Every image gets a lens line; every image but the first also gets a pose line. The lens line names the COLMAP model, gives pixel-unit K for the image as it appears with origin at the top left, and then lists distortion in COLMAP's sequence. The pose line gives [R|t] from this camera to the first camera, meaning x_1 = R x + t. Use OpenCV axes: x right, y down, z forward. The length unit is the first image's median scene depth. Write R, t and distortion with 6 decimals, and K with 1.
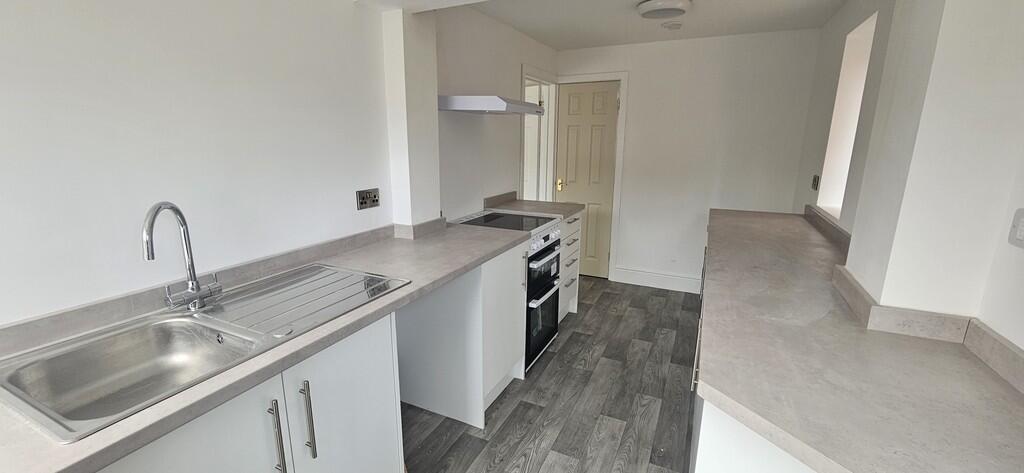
lens RADIAL K [[423.9, 0, 501.0], [0, 423.9, 237.5], [0, 0, 1]] dist [-0.001206, -0.000162]
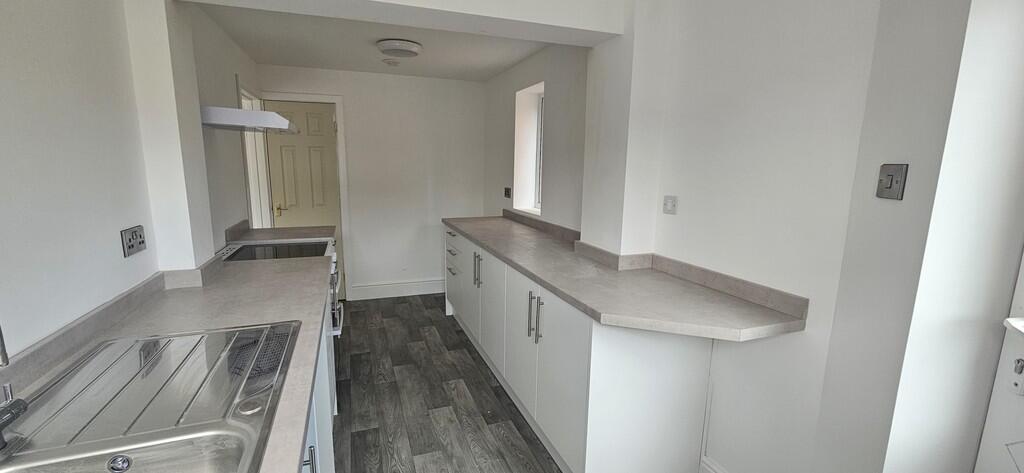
lens RADIAL K [[423.9, 0, 501.0], [0, 423.9, 237.5], [0, 0, 1]] dist [-0.001206, -0.000162]
pose [[0.691483, -0.119927, 0.712368, -0.321118], [0.155423, 0.987728, 0.015418, -0.009011], [-0.705475, 0.100058, 0.701637, 0.050630]]
